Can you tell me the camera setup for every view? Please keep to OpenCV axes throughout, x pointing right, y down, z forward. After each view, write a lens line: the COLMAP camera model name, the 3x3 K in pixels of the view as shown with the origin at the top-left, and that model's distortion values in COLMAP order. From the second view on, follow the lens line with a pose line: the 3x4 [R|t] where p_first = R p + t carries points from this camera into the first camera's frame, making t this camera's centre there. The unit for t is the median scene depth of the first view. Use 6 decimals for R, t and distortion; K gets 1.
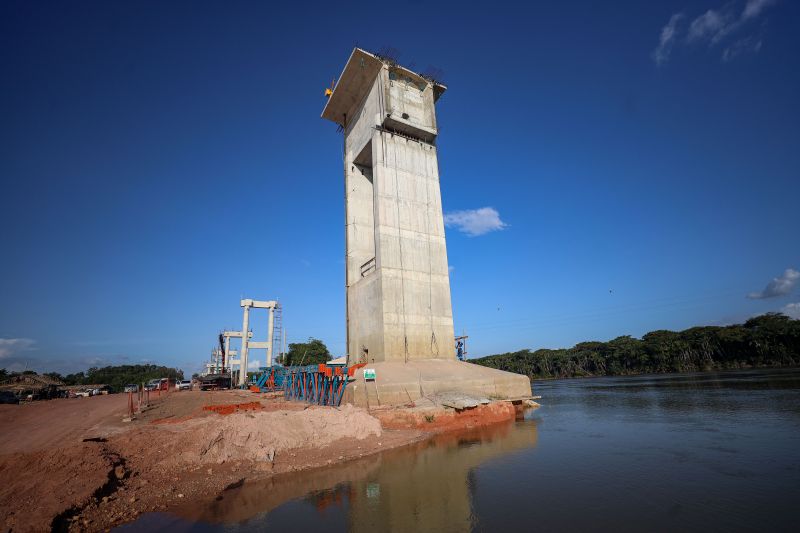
lens RADIAL K [[368.1, 0, 400.0], [0, 368.1, 266.5], [0, 0, 1]] dist [-0.033259, 0.000872]
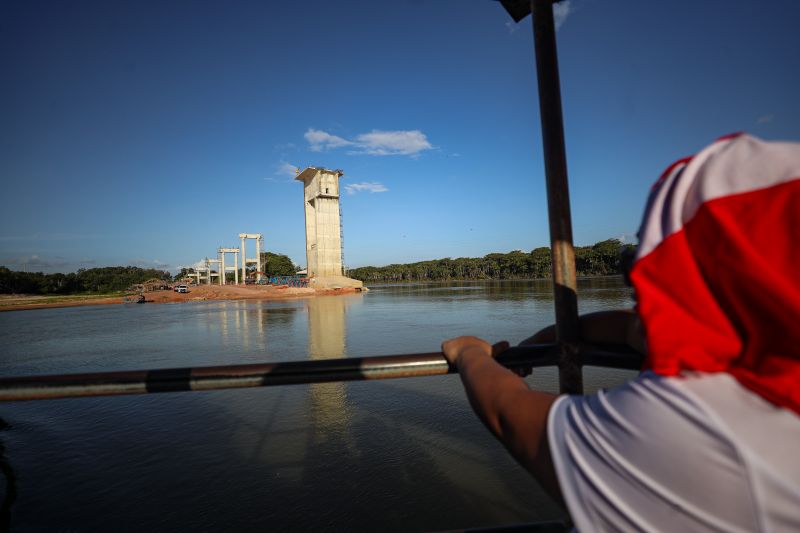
lens RADIAL K [[368.1, 0, 400.0], [0, 368.1, 266.5], [0, 0, 1]] dist [-0.033259, 0.000872]
pose [[0.992384, 0.013369, 0.122457, 0.230746], [-0.044952, 0.964844, 0.258952, -0.598493], [-0.114690, -0.262484, 0.958096, -1.863529]]
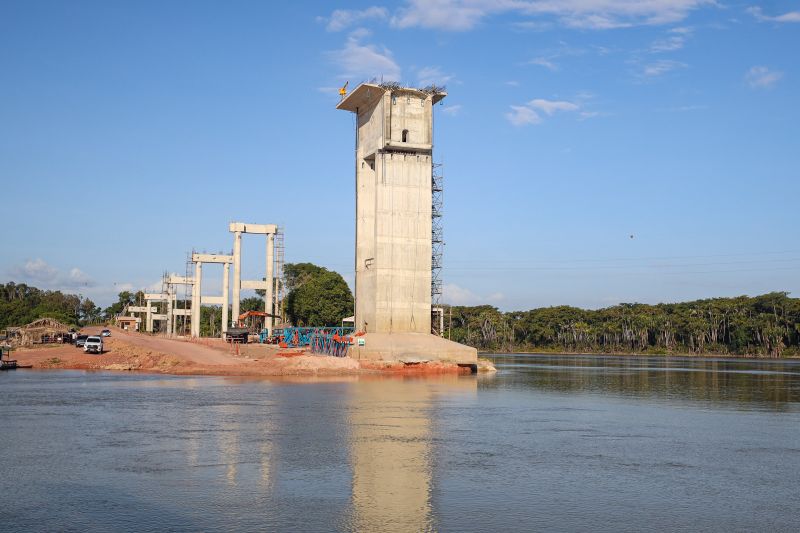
lens RADIAL K [[977.0, 0, 400.0], [0, 977.0, 266.5], [0, 0, 1]] dist [-0.009847, -0.002117]
pose [[0.987714, 0.051323, -0.147604, 0.494623], [-0.015803, 0.972493, 0.232396, -0.734830], [0.155472, -0.227209, 0.961356, -2.171194]]
